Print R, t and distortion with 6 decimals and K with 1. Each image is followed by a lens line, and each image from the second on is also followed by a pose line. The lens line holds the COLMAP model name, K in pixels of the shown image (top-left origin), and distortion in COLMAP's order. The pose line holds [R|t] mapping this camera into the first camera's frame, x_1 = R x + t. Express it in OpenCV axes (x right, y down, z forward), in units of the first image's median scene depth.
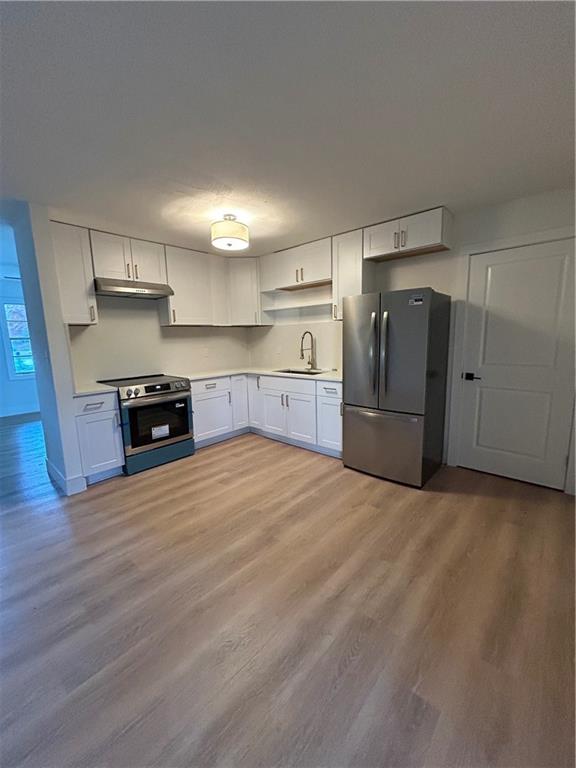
lens RADIAL K [[309.8, 0, 288.1], [0, 309.8, 381.8], [0, 0, 1]] dist [-0.000661, 0.000496]
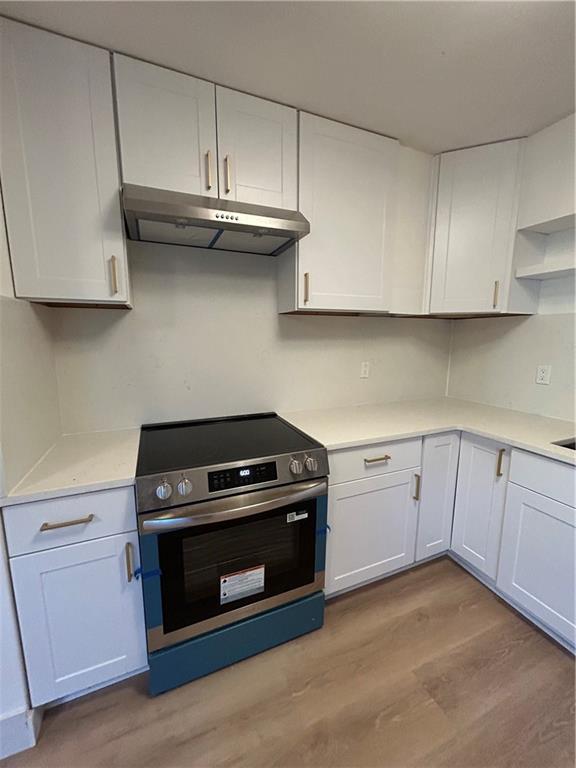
lens RADIAL K [[309.8, 0, 288.1], [0, 309.8, 381.8], [0, 0, 1]] dist [-0.000661, 0.000496]
pose [[0.904765, 0.091877, -0.415883, -0.204889], [-0.086022, 0.995752, 0.032840, -0.097520], [0.417134, 0.006063, 0.908825, 0.614319]]
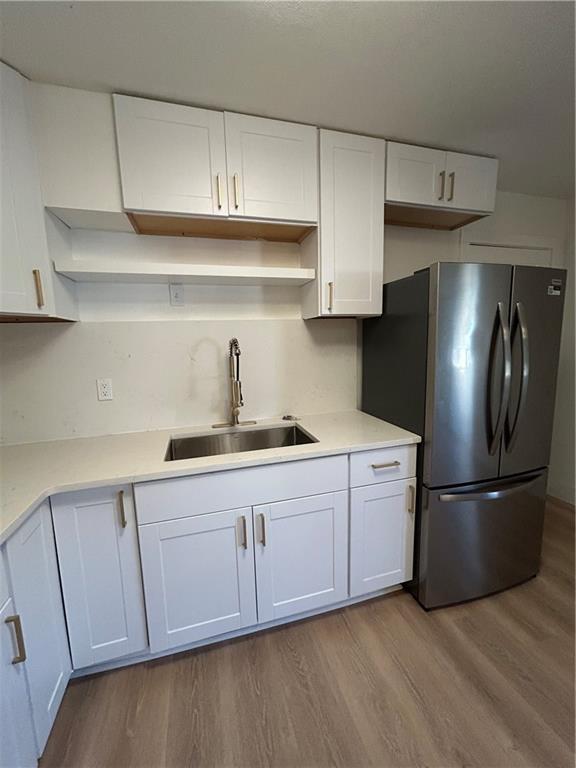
lens RADIAL K [[309.8, 0, 288.1], [0, 309.8, 381.8], [0, 0, 1]] dist [-0.000661, 0.000496]
pose [[0.525287, -0.101669, 0.844830, -0.278703], [0.136021, 0.990102, 0.034578, -0.119335], [-0.839983, 0.096751, 0.533917, 0.786811]]
